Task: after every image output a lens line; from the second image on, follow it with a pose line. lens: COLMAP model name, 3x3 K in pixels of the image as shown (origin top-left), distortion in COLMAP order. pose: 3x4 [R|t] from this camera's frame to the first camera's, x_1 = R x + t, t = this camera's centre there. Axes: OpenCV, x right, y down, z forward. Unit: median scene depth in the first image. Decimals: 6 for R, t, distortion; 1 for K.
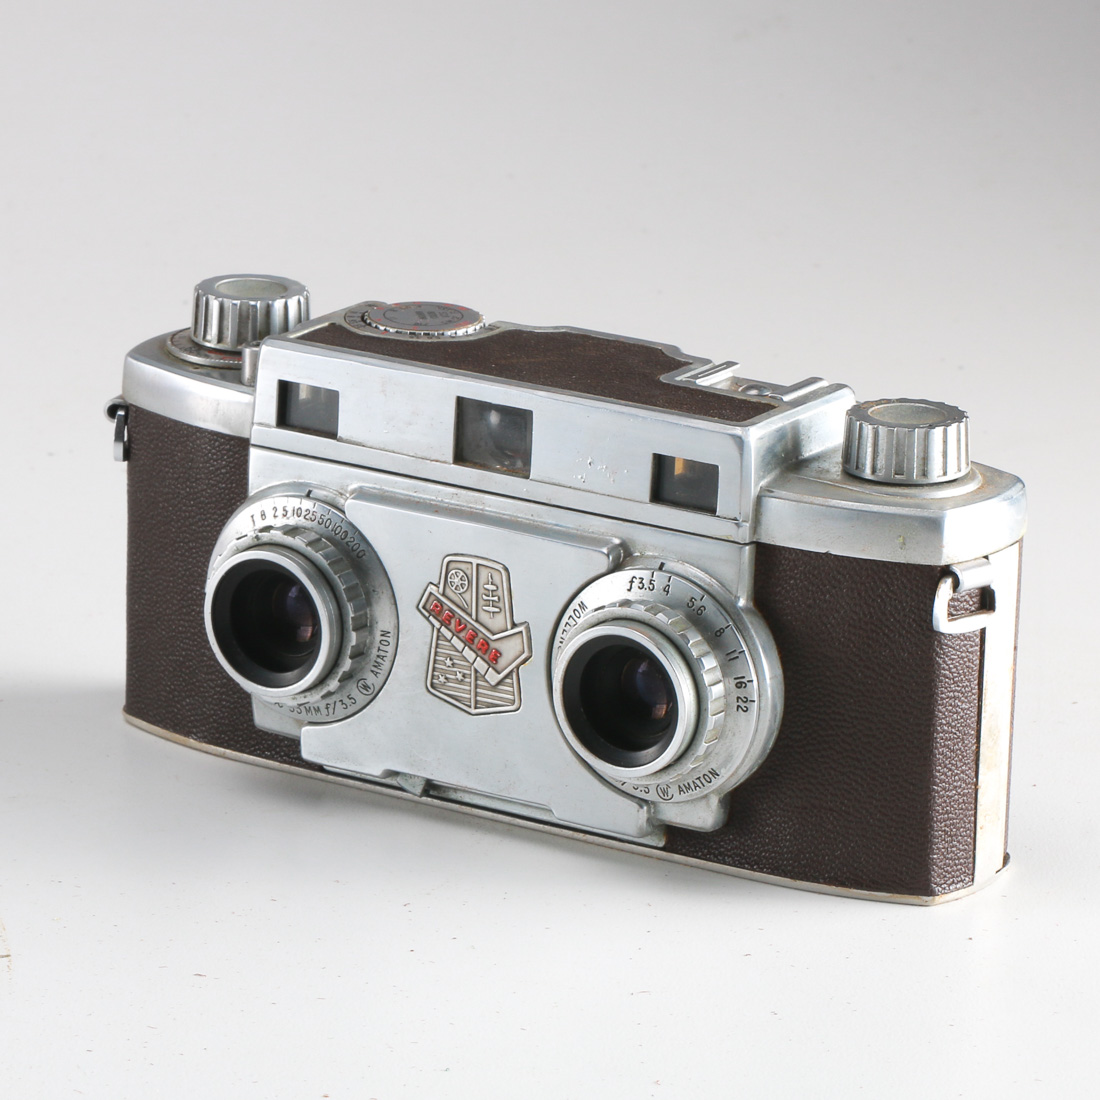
lens RADIAL K [[5695.9, 0, 549.9], [0, 5695.9, 549.7], [0, 0, 1]] dist [-0.356134, 0.000000]
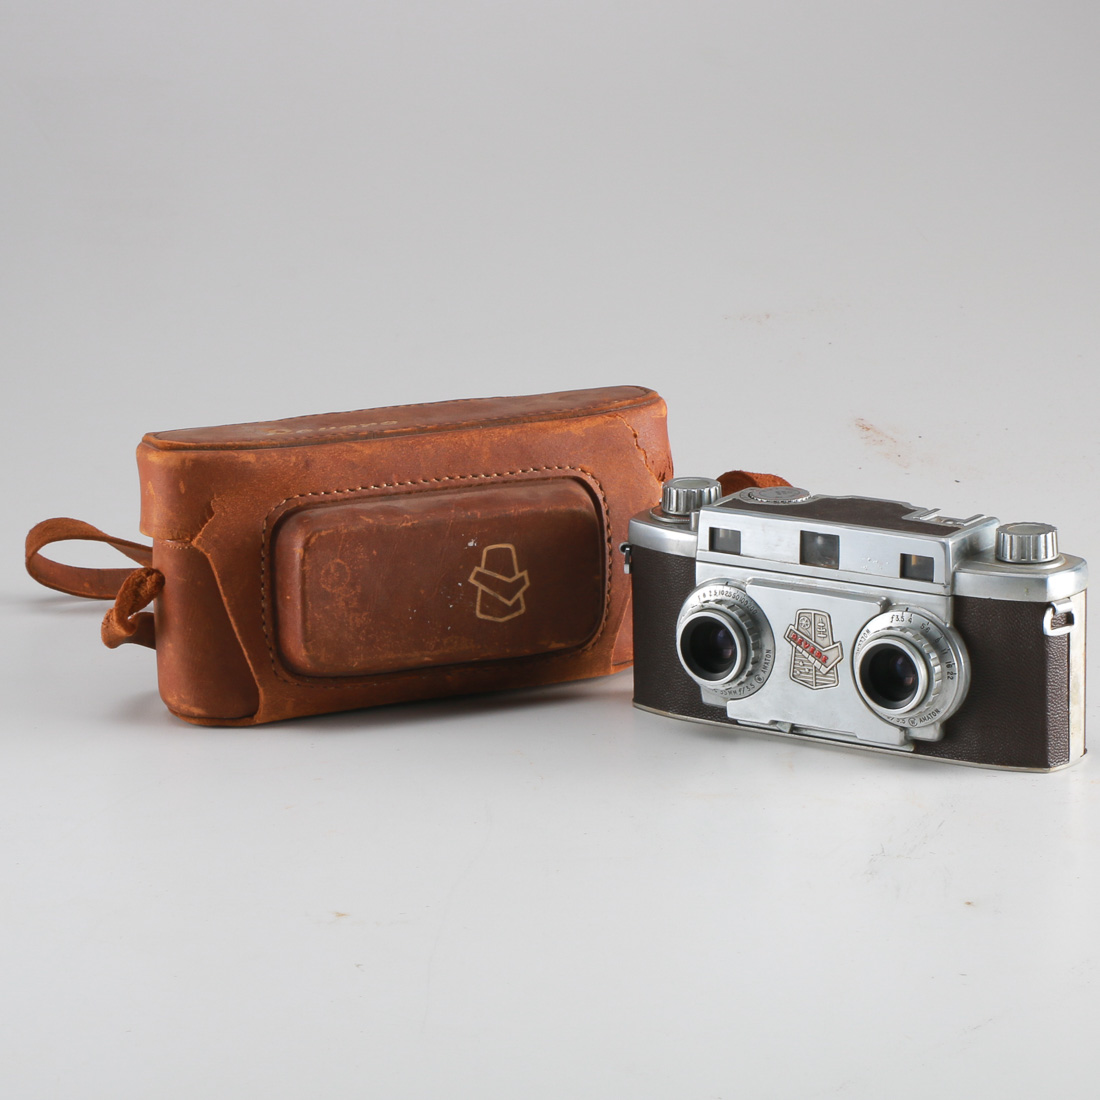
lens RADIAL K [[3989.6, 0, 550.9], [0, 3989.6, 551.8], [0, 0, 1]] dist [-0.133545, 0.000000]
pose [[0.997975, -0.037828, -0.051137, -0.032601], [0.035134, 0.997997, -0.052599, 0.051342], [0.053024, 0.050696, 0.997306, -0.404635]]
